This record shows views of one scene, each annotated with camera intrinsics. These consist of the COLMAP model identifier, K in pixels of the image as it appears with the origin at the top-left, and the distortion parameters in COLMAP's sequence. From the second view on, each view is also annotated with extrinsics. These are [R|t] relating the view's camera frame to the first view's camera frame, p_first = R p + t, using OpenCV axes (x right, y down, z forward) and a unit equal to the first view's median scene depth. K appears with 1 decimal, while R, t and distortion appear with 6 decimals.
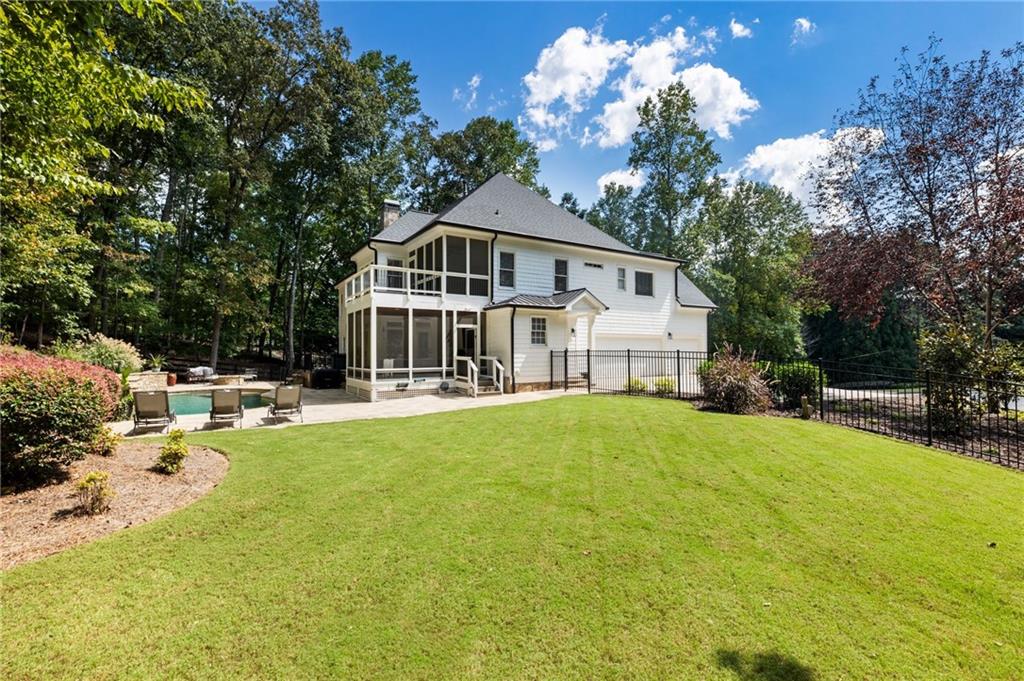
lens RADIAL K [[455.3, 0, 509.2], [0, 455.3, 347.7], [0, 0, 1]] dist [0.003156, 0.000721]
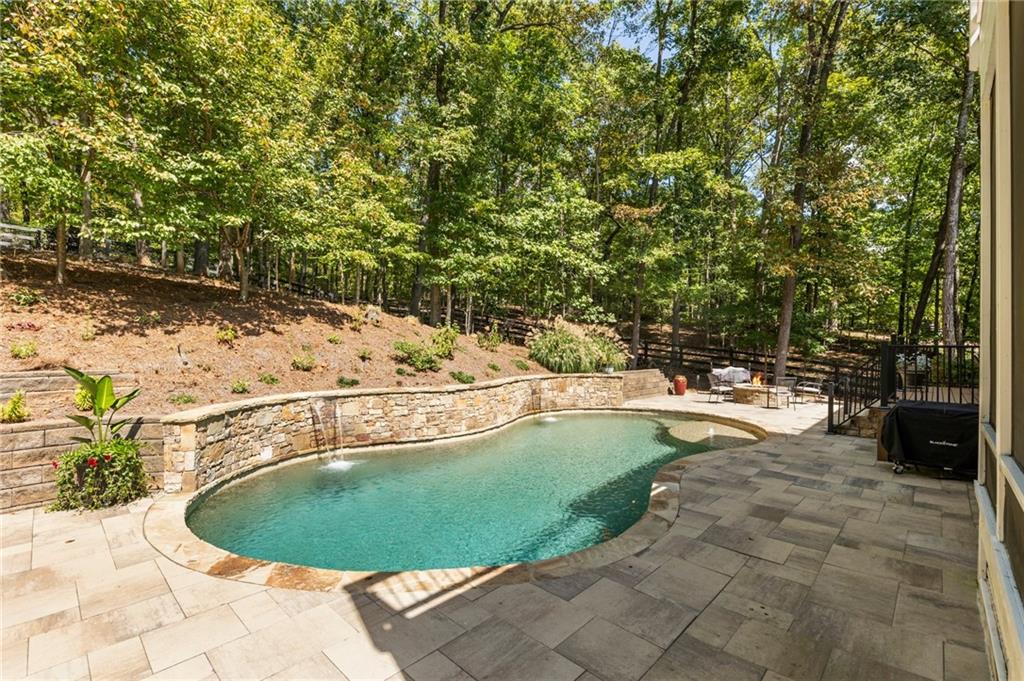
lens RADIAL K [[455.3, 0, 508.1], [0, 455.3, 342.4], [0, 0, 1]] dist [0.003156, 0.000721]
pose [[0.253569, -0.001935, -0.967315, -0.253279], [0.003983, 0.999992, -0.000956, 0.012983], [0.967309, -0.003611, 0.253574, 0.859678]]
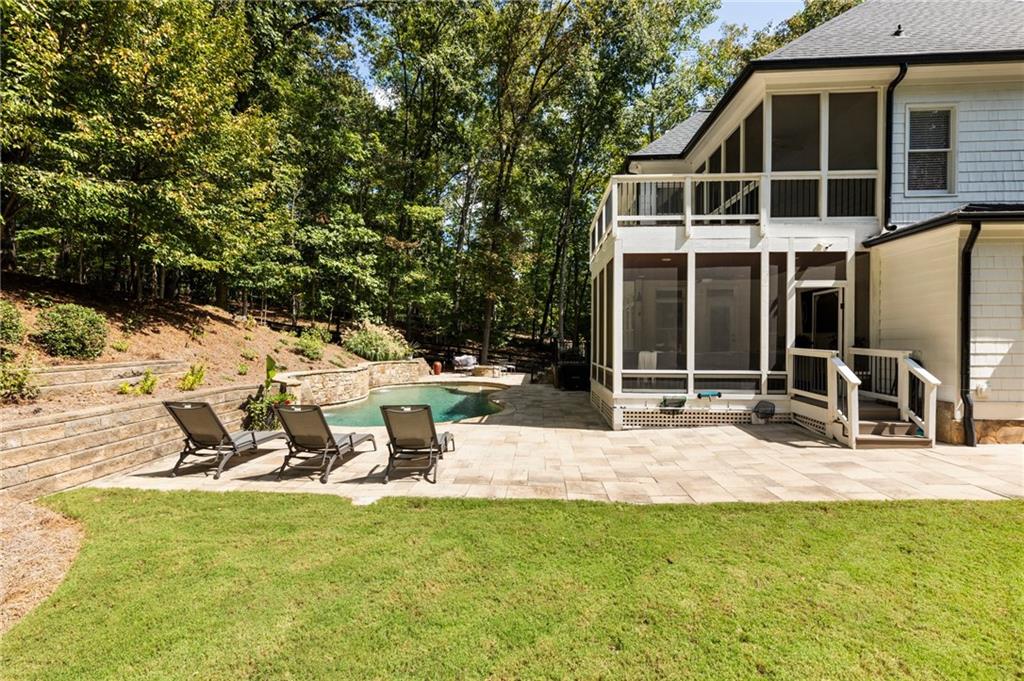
lens RADIAL K [[455.3, 0, 504.7], [0, 455.3, 345.4], [0, 0, 1]] dist [0.003156, 0.000721]
pose [[0.805295, 0.010105, -0.592788, -0.077289], [-0.000623, 0.999869, 0.016199, 0.008564], [0.592874, -0.012676, 0.805196, 0.442551]]
